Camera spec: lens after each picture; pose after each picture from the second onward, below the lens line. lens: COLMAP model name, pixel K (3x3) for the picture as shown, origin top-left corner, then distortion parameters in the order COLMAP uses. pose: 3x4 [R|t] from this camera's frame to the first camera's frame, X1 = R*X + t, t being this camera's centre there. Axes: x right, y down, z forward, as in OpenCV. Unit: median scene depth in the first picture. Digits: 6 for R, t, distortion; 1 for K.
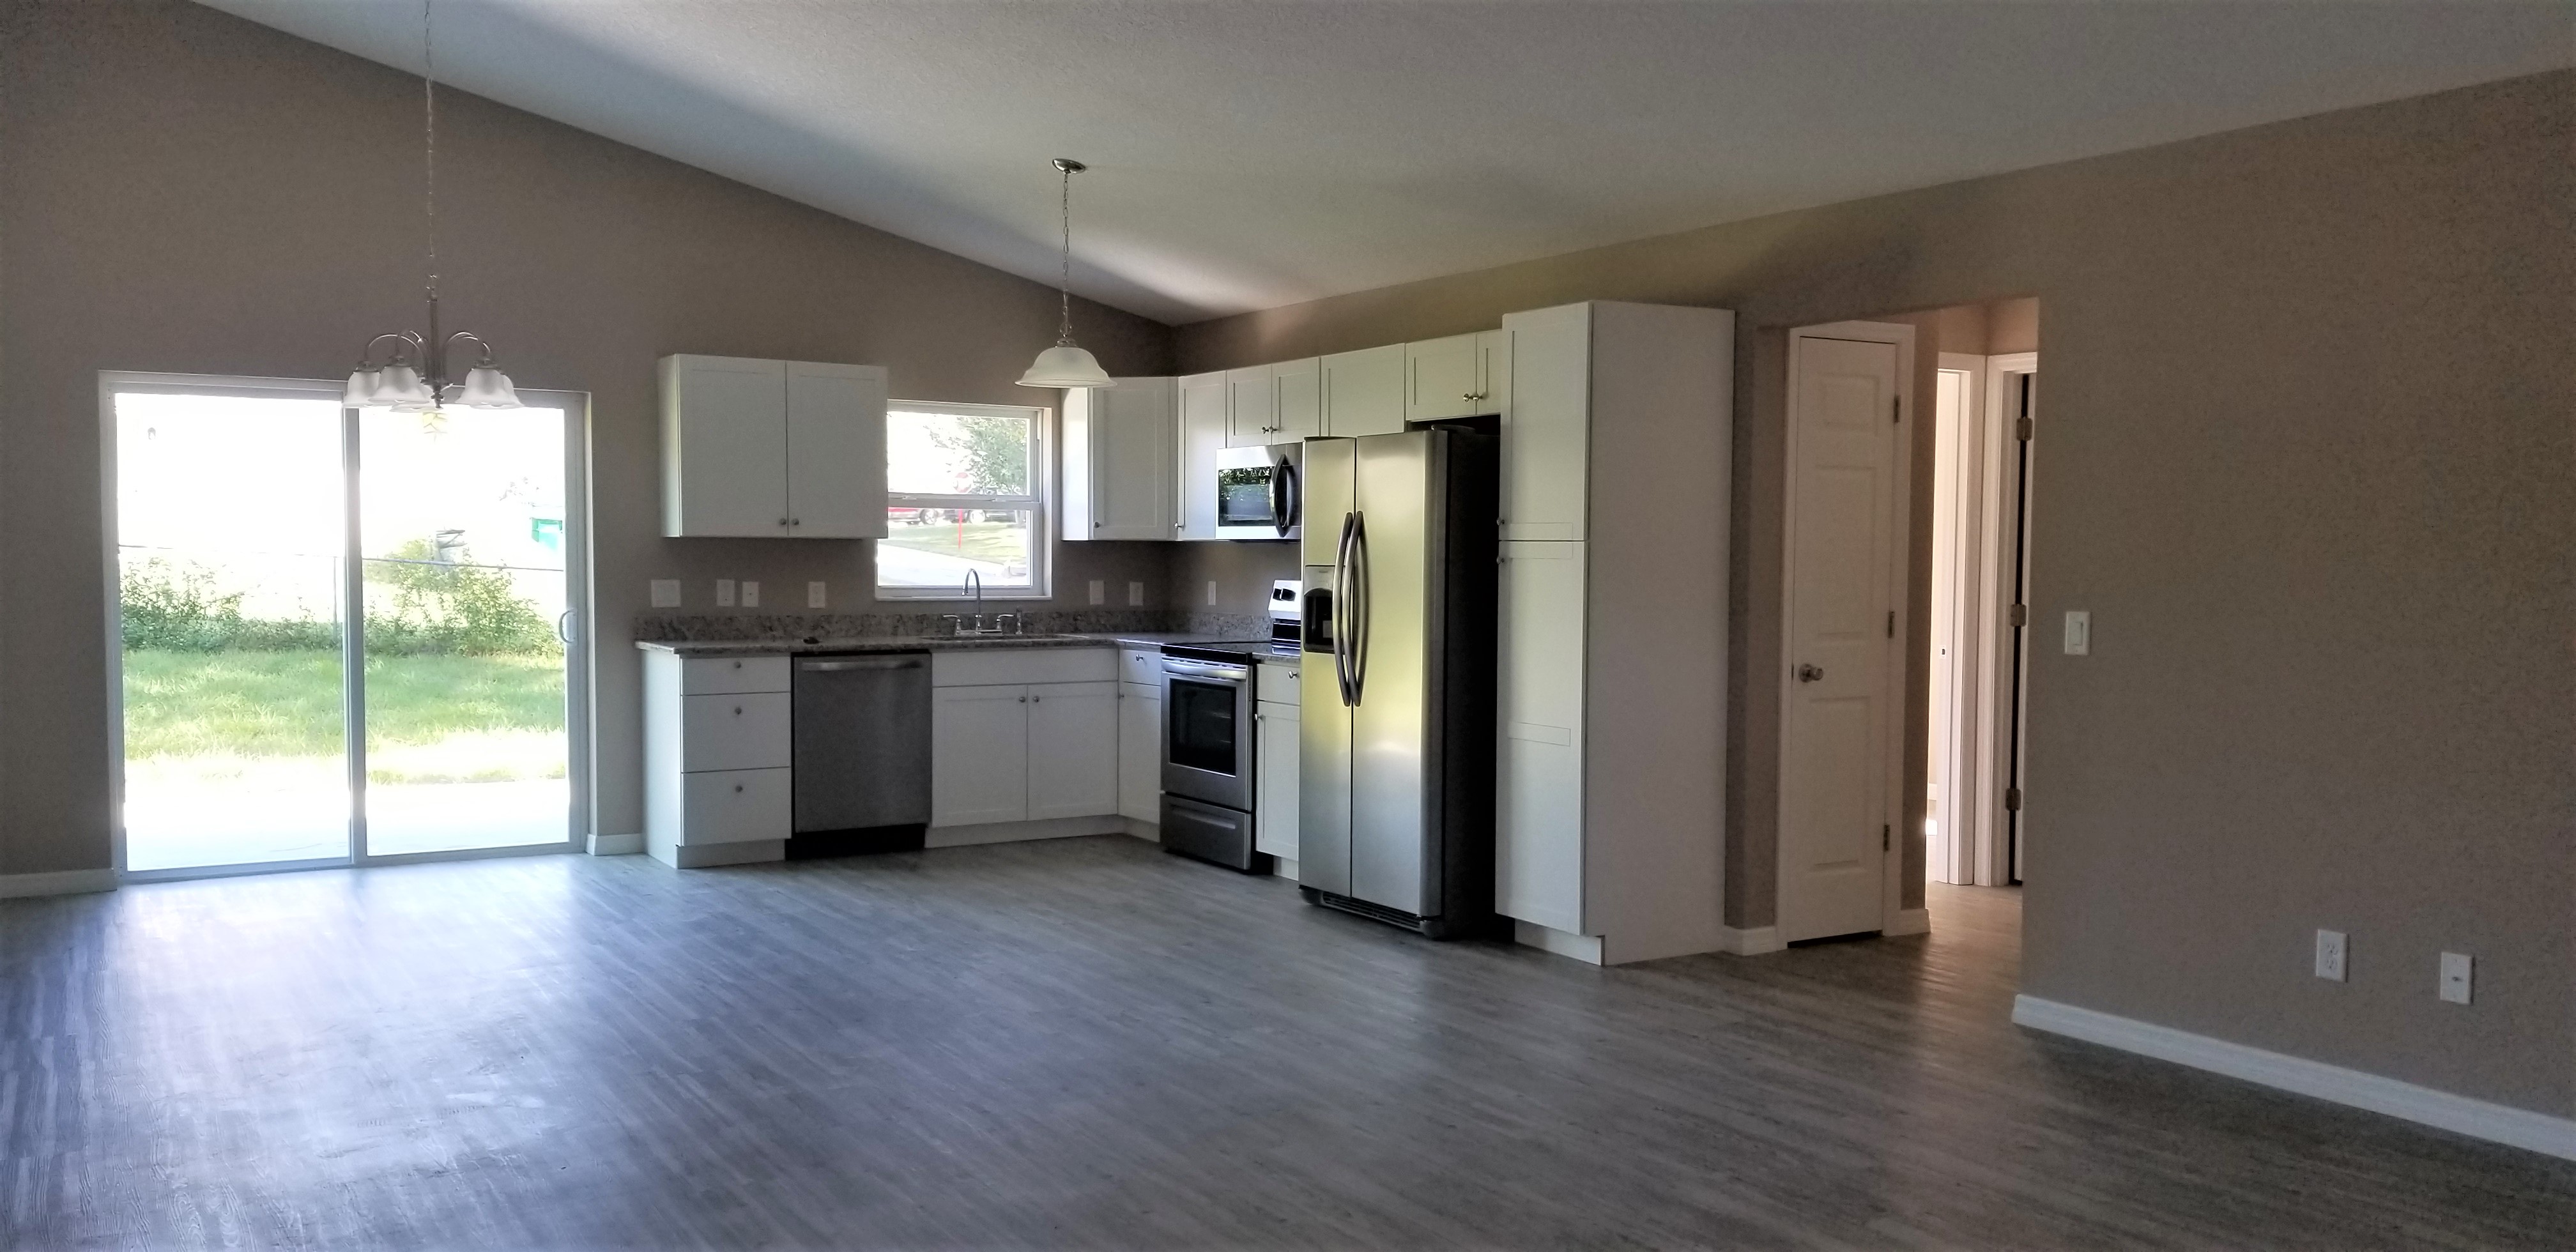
lens RADIAL K [[1950.7, 0, 1305.0], [0, 1950.7, 641.8], [0, 0, 1]] dist [0.056648, -0.006332]
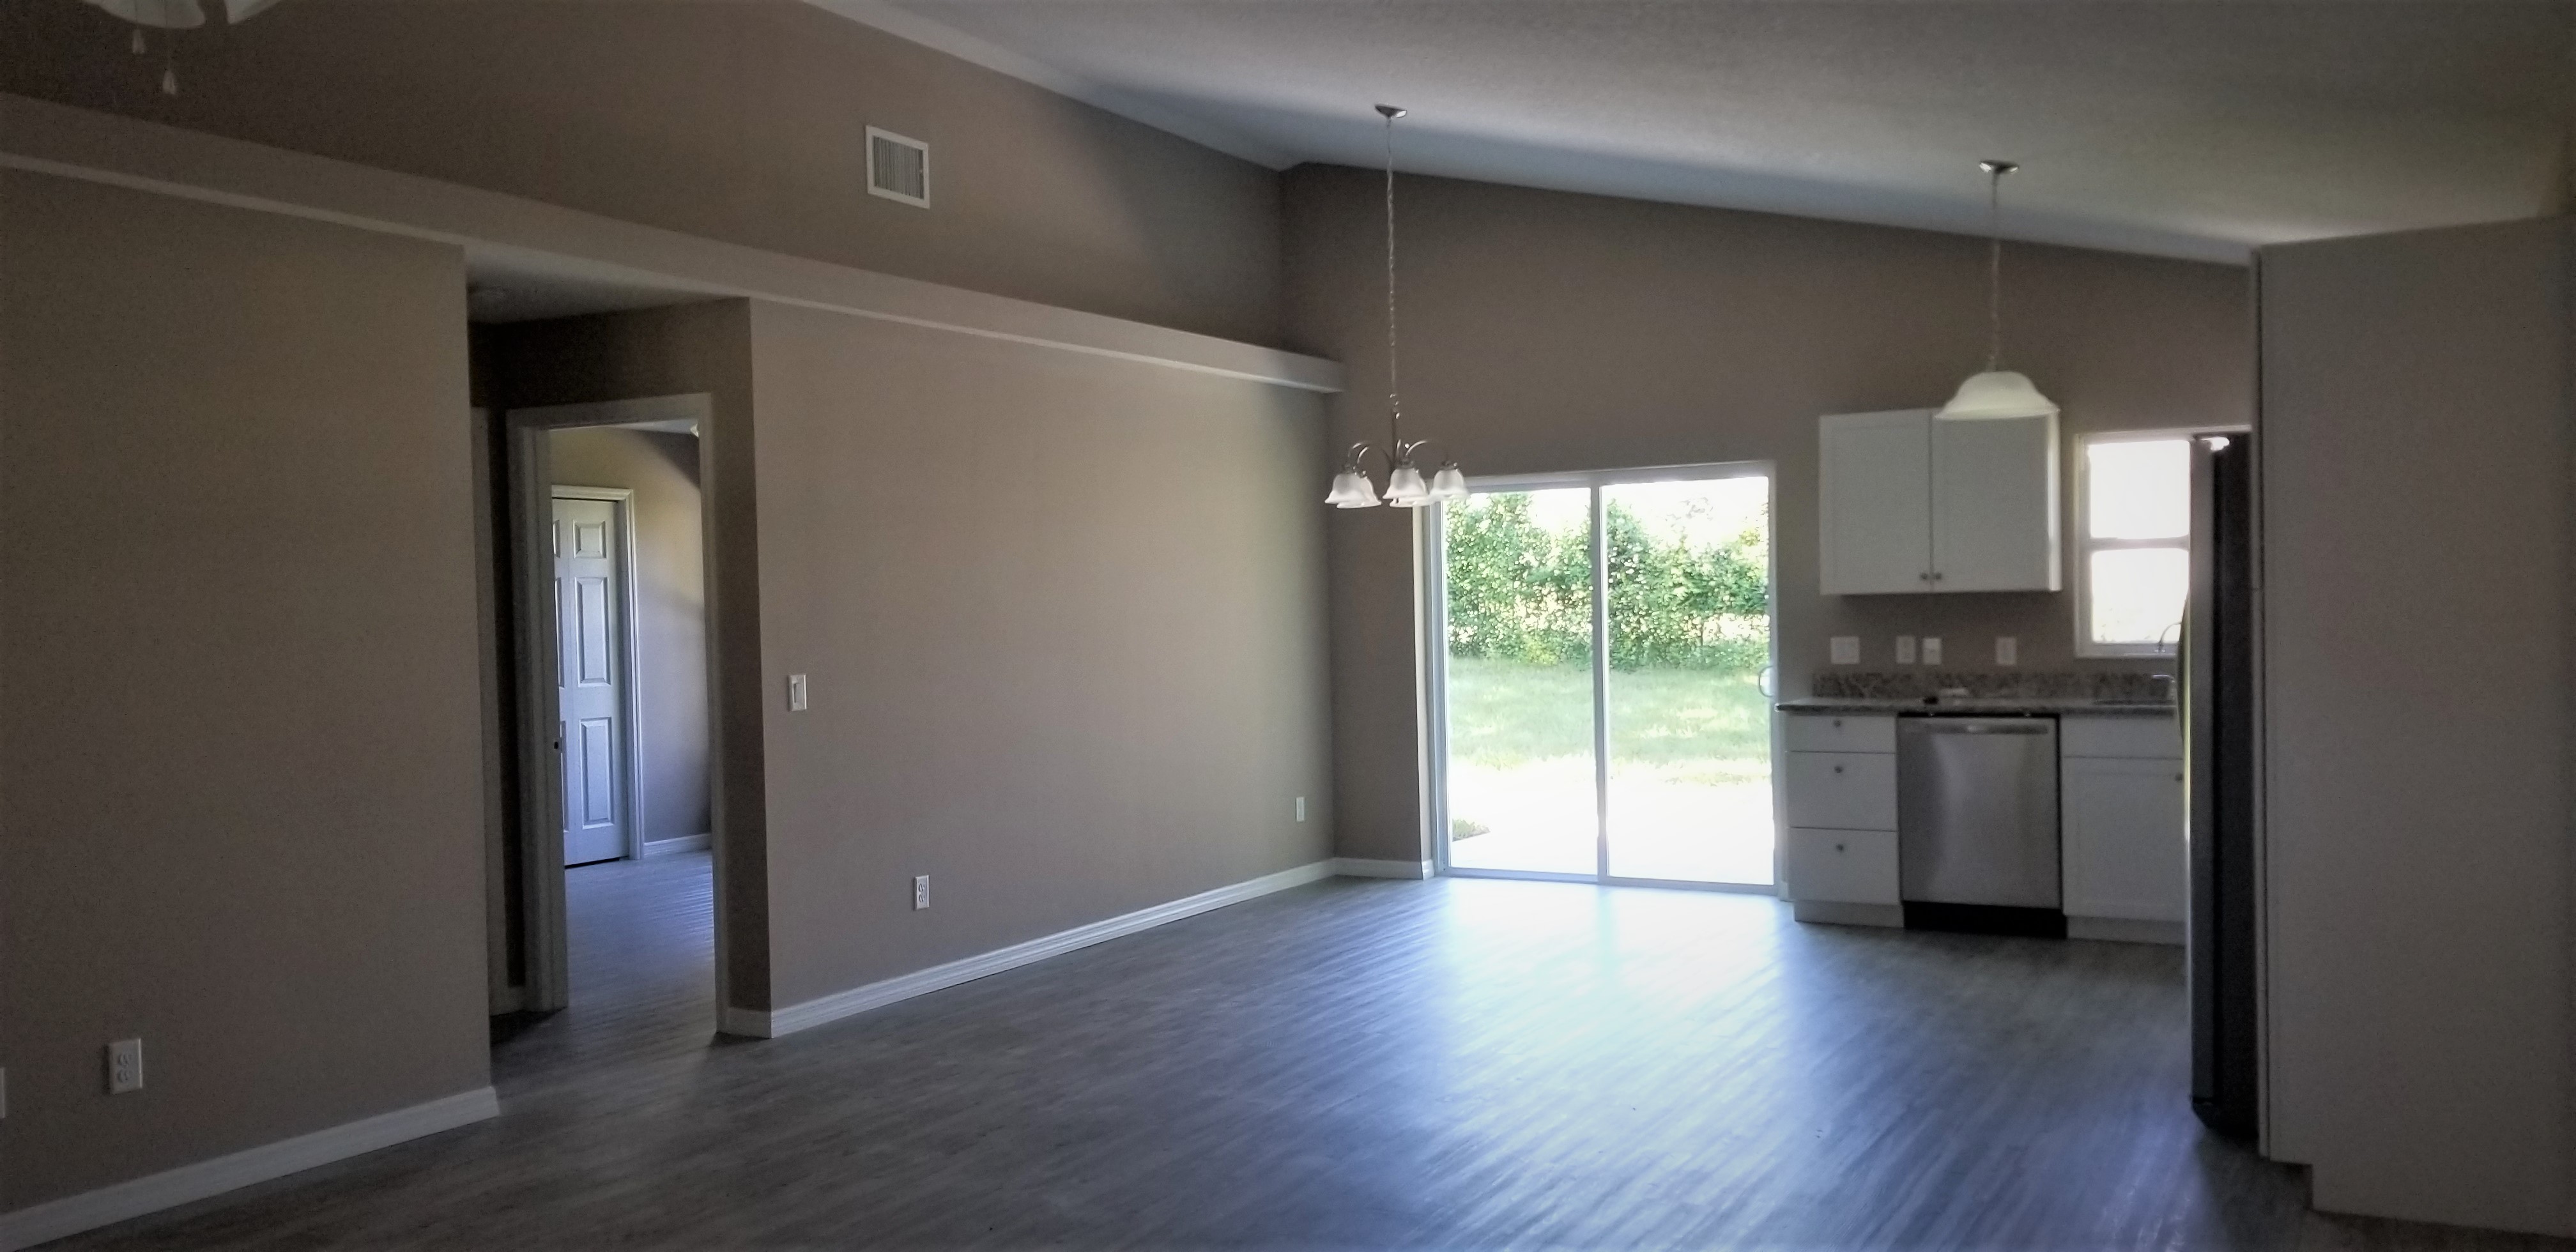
lens RADIAL K [[1950.7, 0, 1304.9], [0, 1950.7, 643.9], [0, 0, 1]] dist [0.056648, -0.006332]
pose [[0.473199, 0.000141, -0.880955, 0.442853], [-0.015717, 0.999842, -0.008282, -0.015538], [0.880815, 0.017765, 0.473127, 0.281621]]
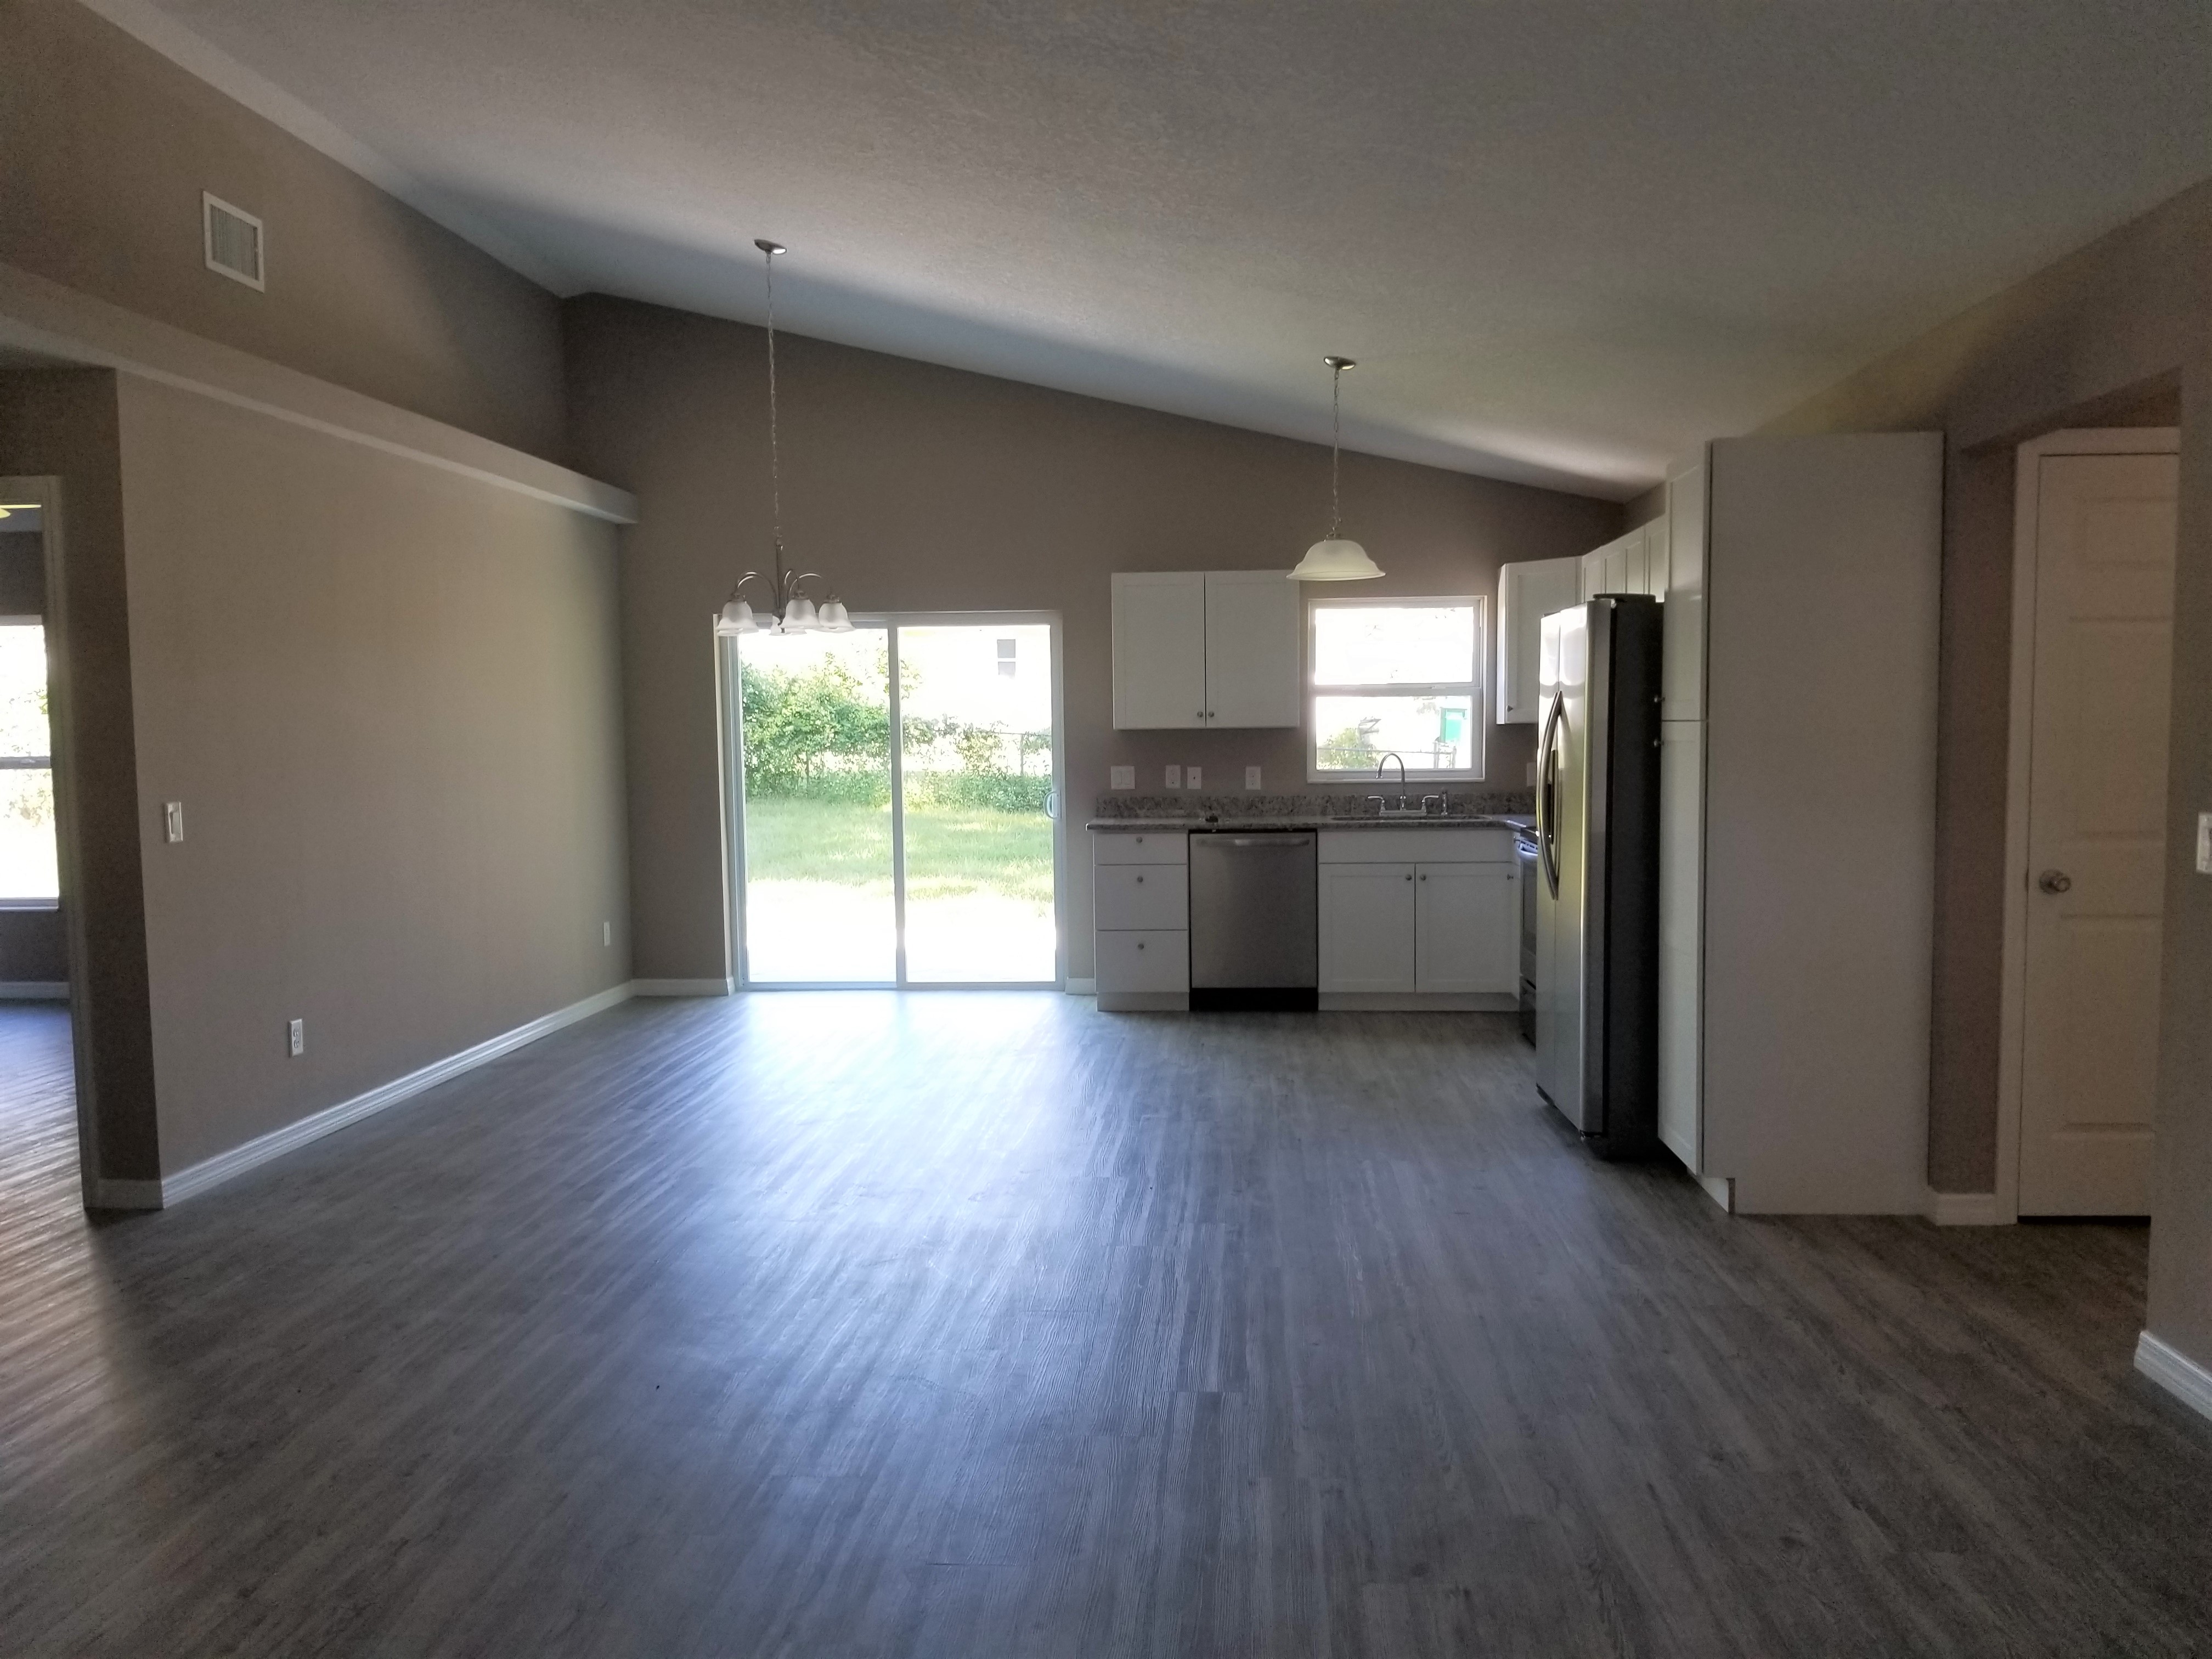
lens RADIAL K [[1688.0, 0, 1139.6], [0, 1688.0, 874.2], [0, 0, 1]] dist [0.007440, -0.070481]
pose [[0.814097, 0.033006, -0.579790, 0.277359], [-0.010583, 0.999061, 0.042015, -0.009523], [0.580632, -0.028069, 0.813682, 0.184841]]
